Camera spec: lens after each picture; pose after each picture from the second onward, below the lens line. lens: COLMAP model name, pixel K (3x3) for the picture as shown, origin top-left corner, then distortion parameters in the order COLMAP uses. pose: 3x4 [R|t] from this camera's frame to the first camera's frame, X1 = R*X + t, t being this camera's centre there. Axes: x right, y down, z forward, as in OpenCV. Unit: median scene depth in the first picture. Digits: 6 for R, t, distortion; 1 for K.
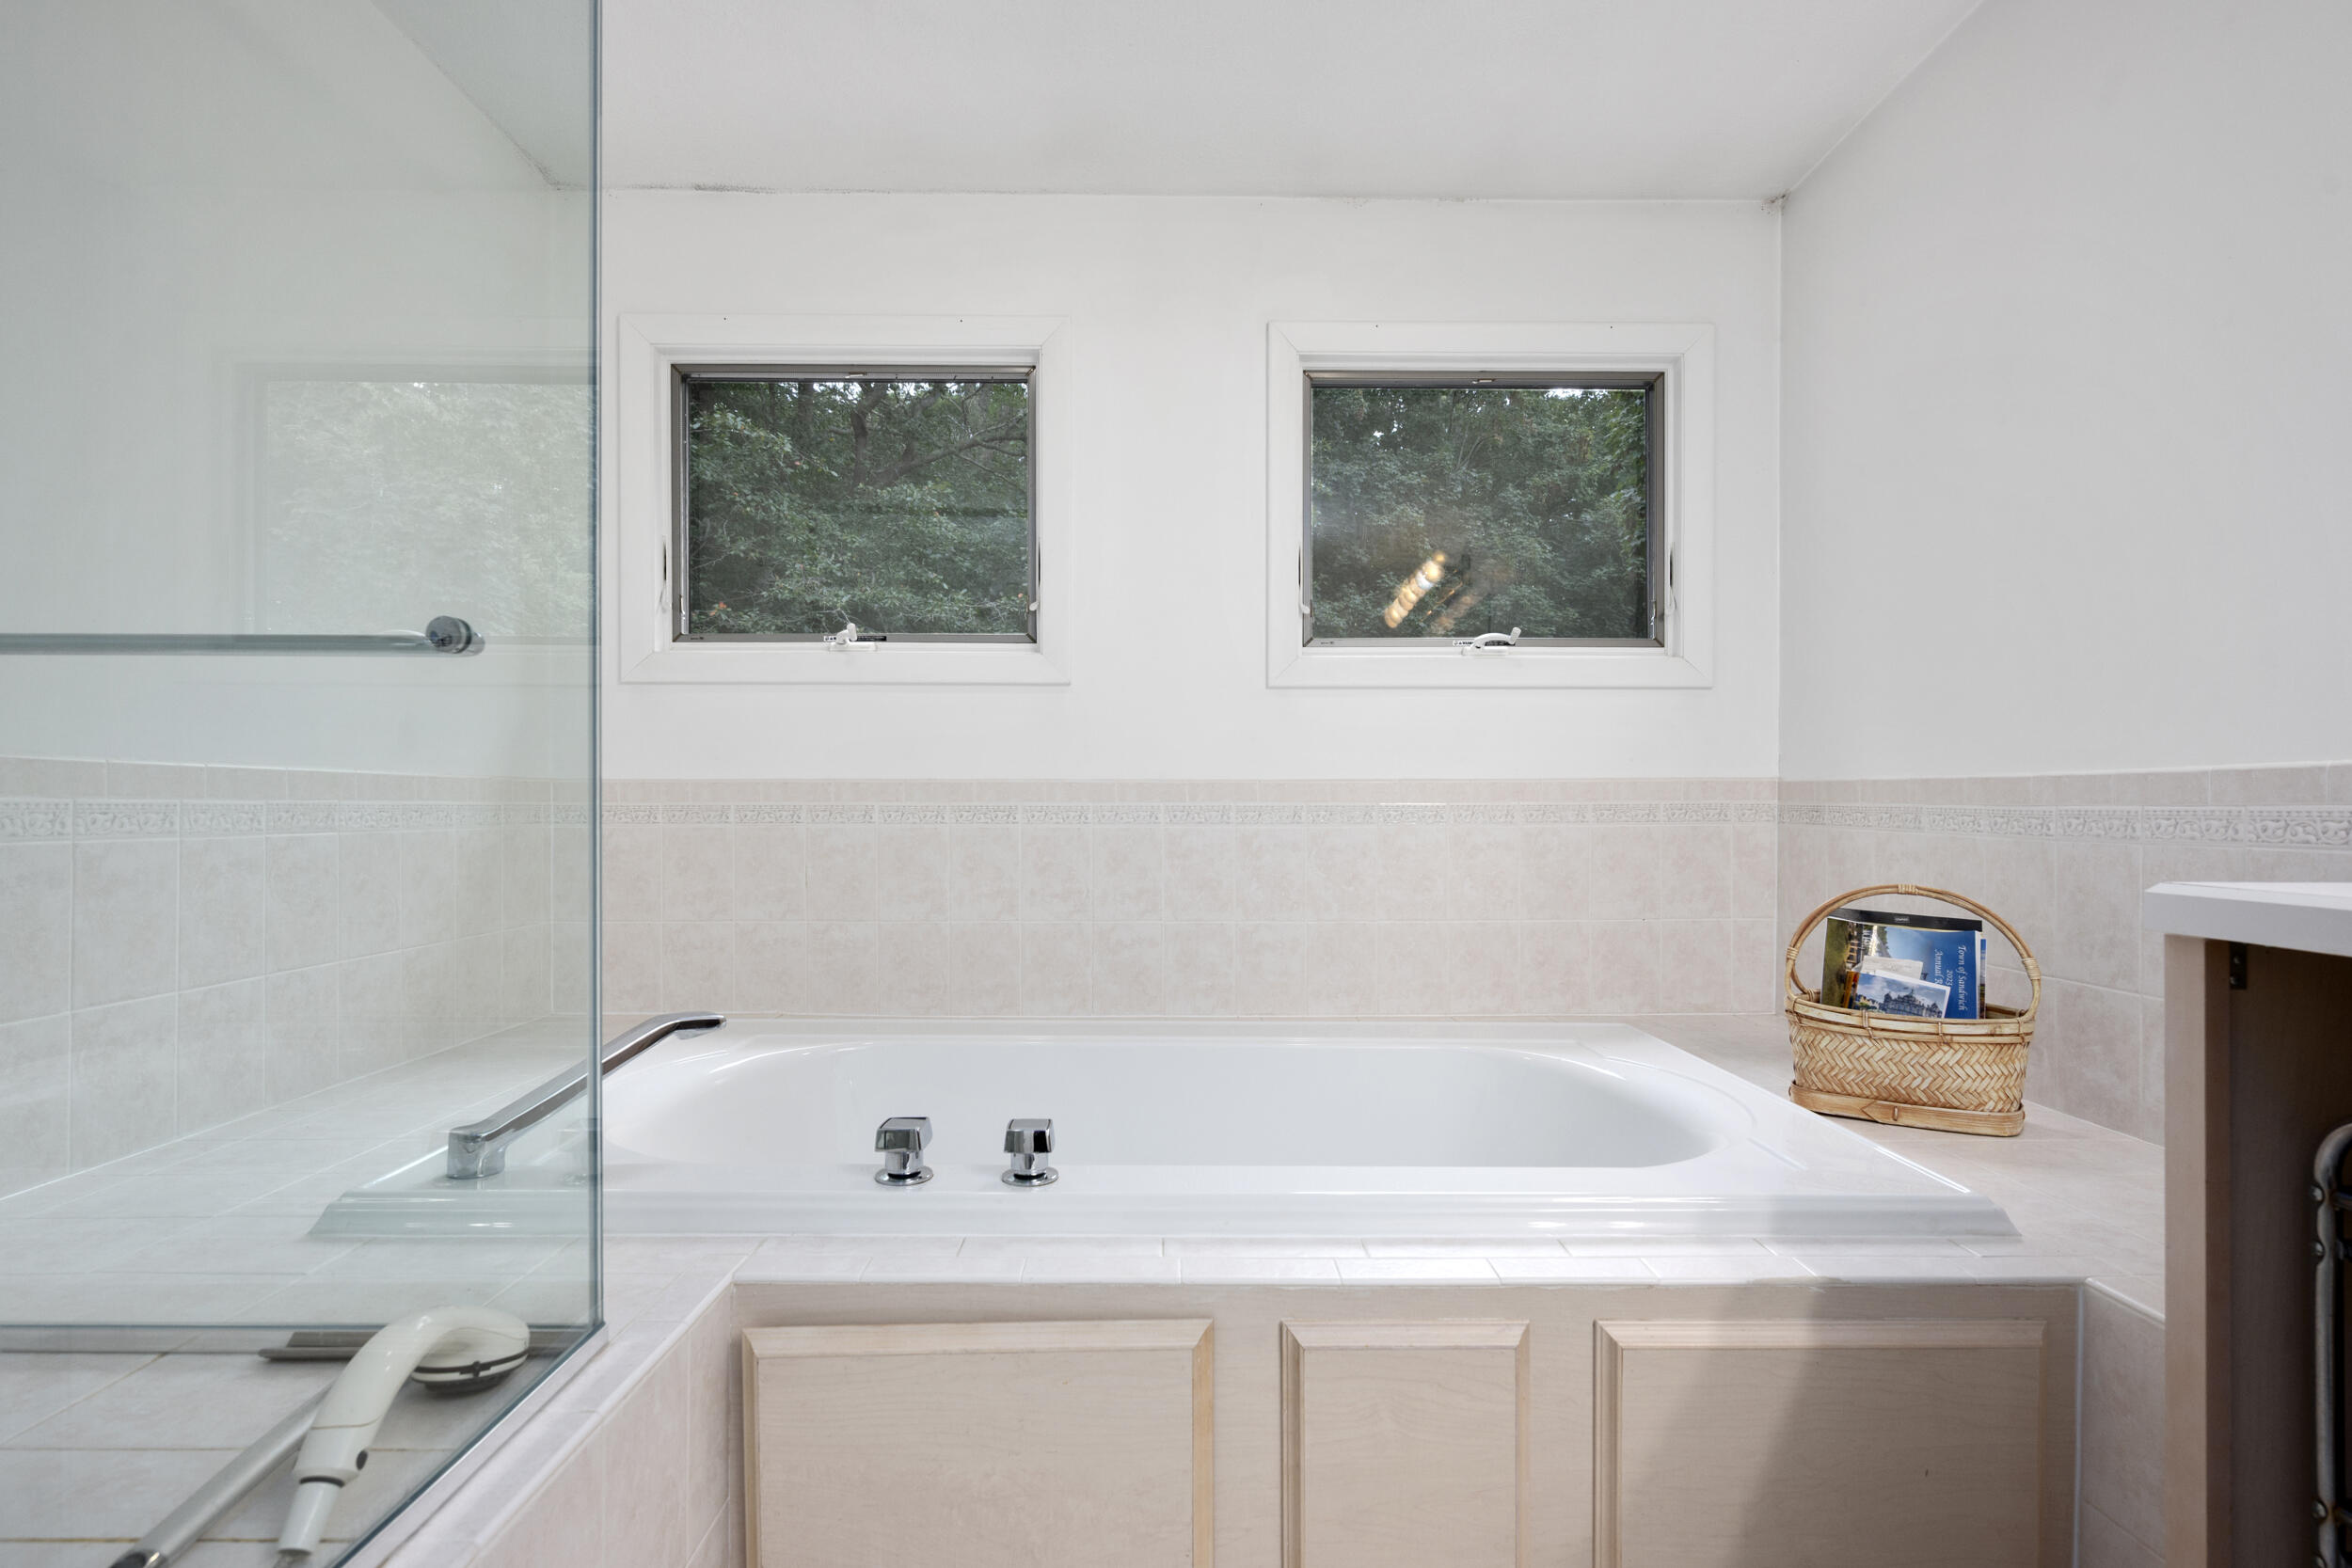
lens RADIAL K [[1199.7, 0, 1180.6], [0, 1199.7, 798.3], [0, 0, 1]] dist [-0.001594, -0.000103]
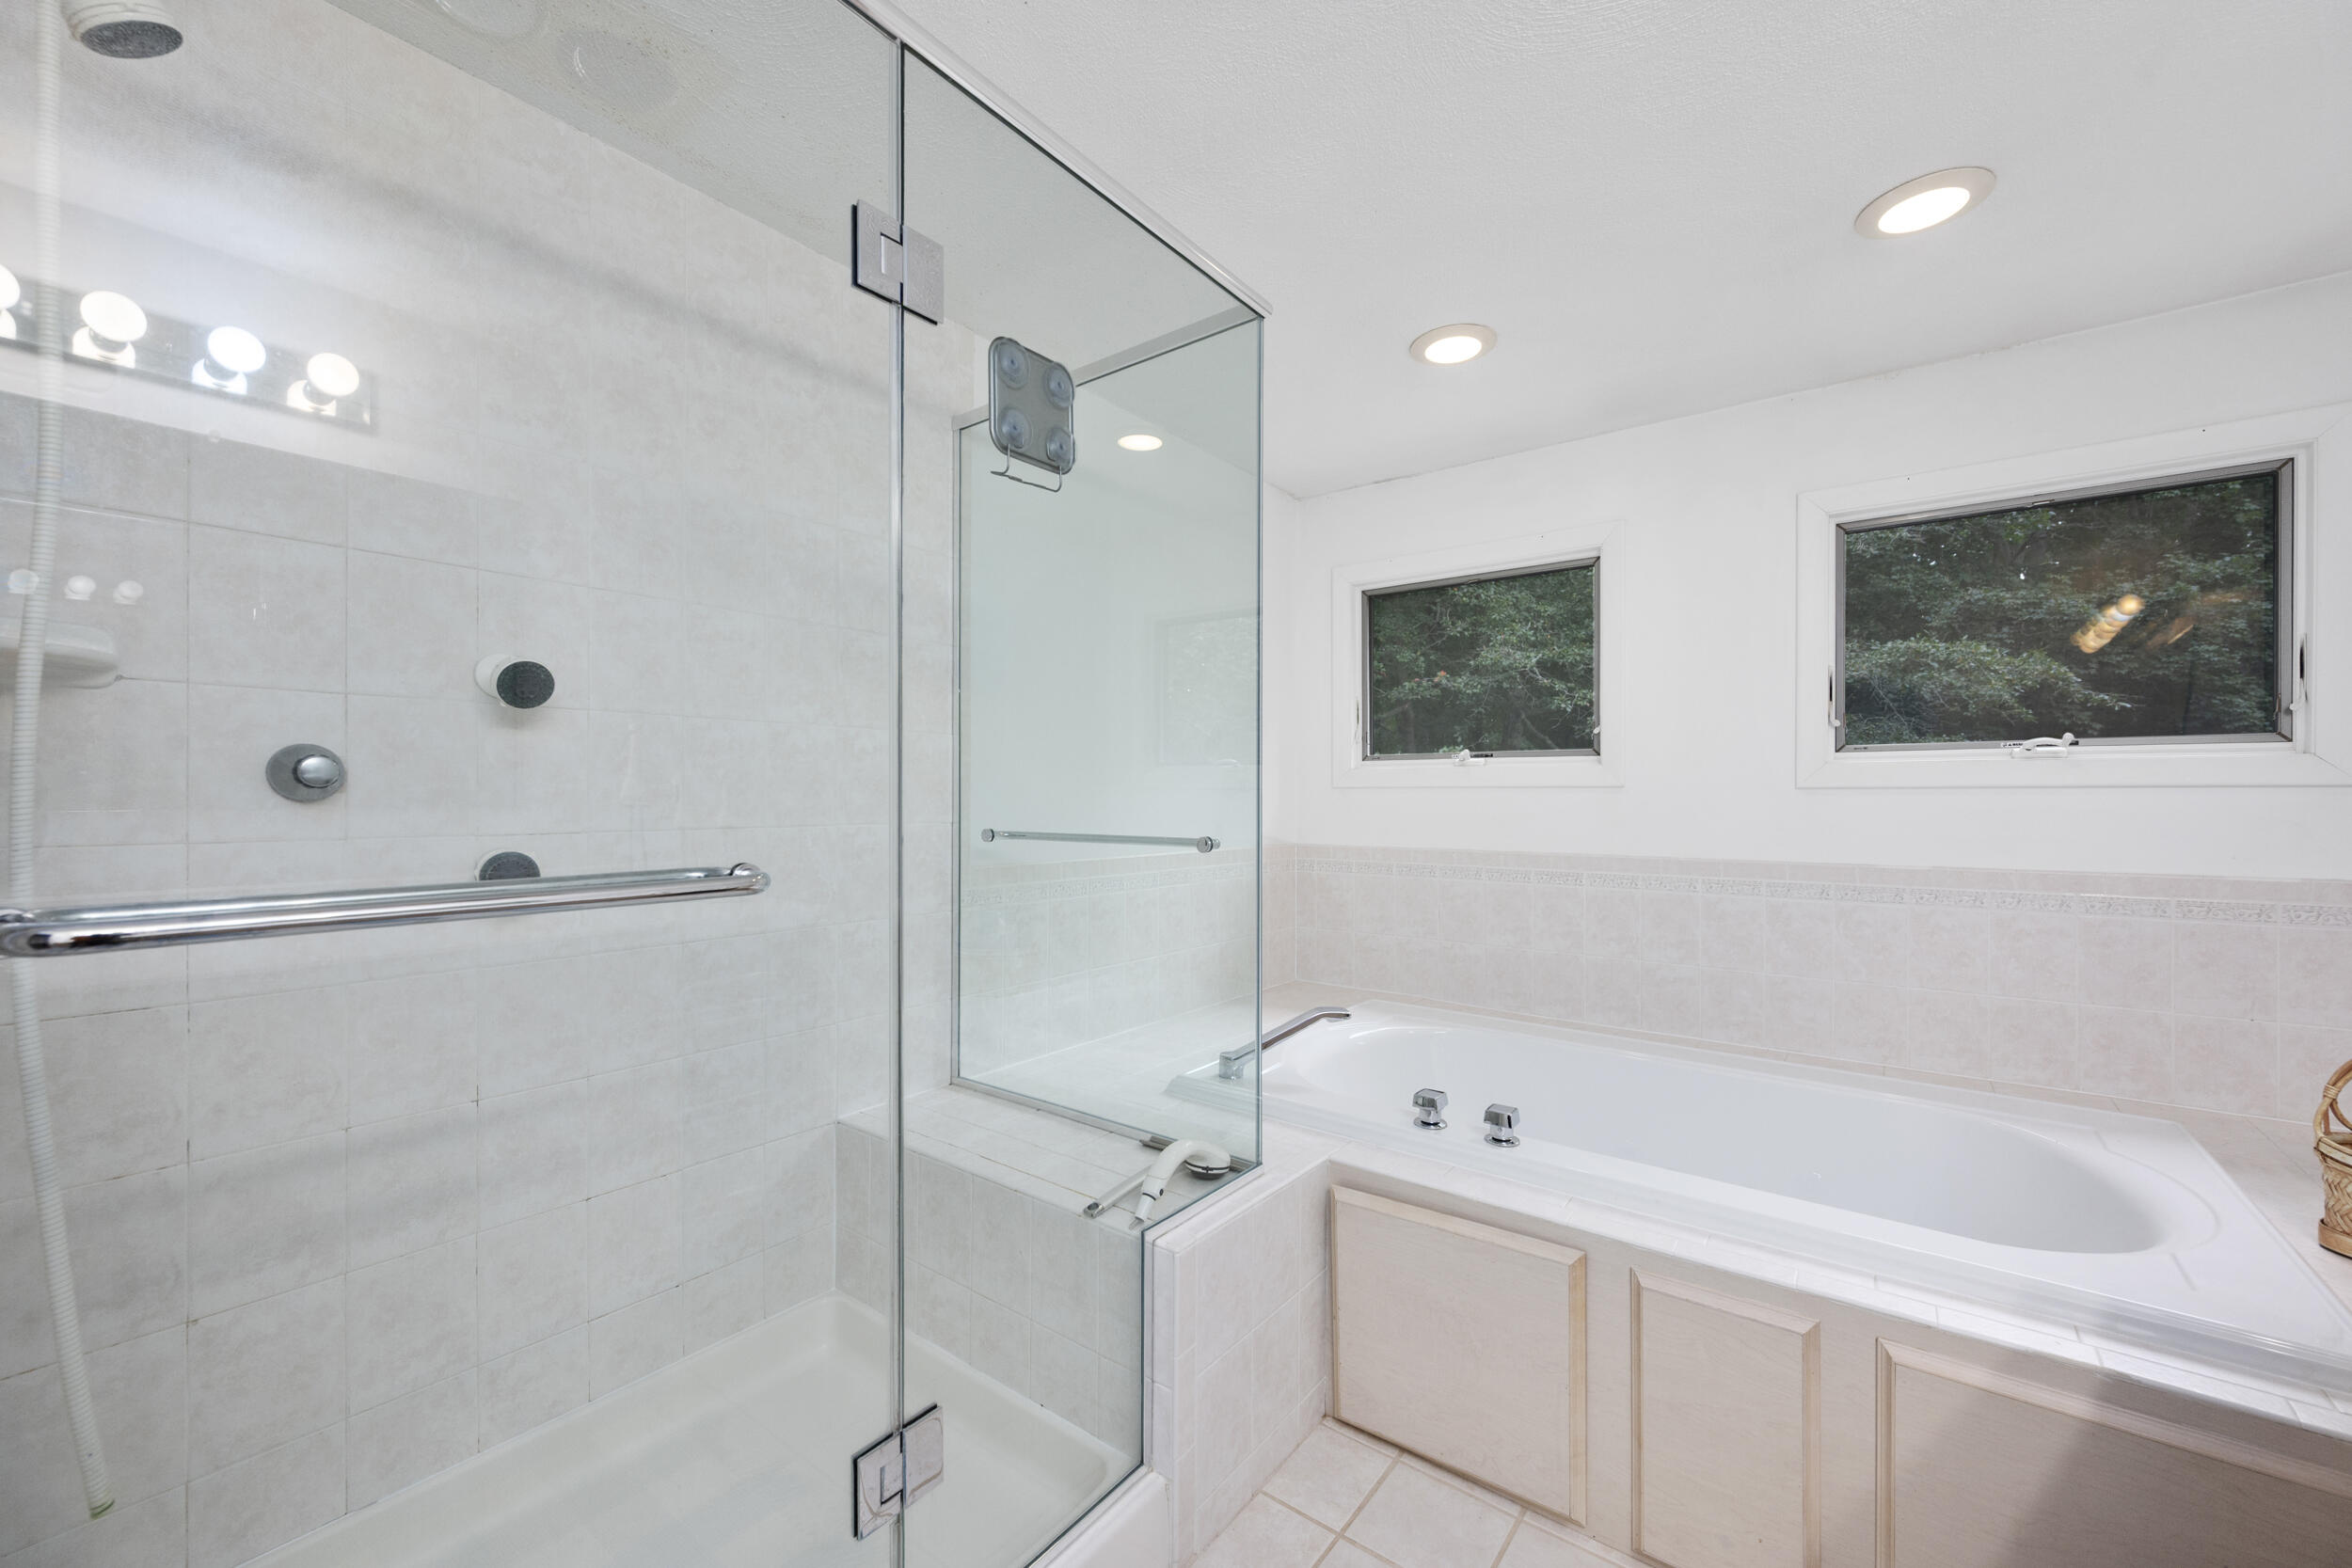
lens RADIAL K [[931.8, 0, 1176.5], [0, 931.8, 786.1], [0, 0, 1]] dist [-0.002784, 0.001110]
pose [[0.786943, -0.003390, -0.617016, 0.325116], [-0.002235, 0.999963, -0.008345, -0.170343], [0.617021, 0.007946, 0.786906, -0.314928]]
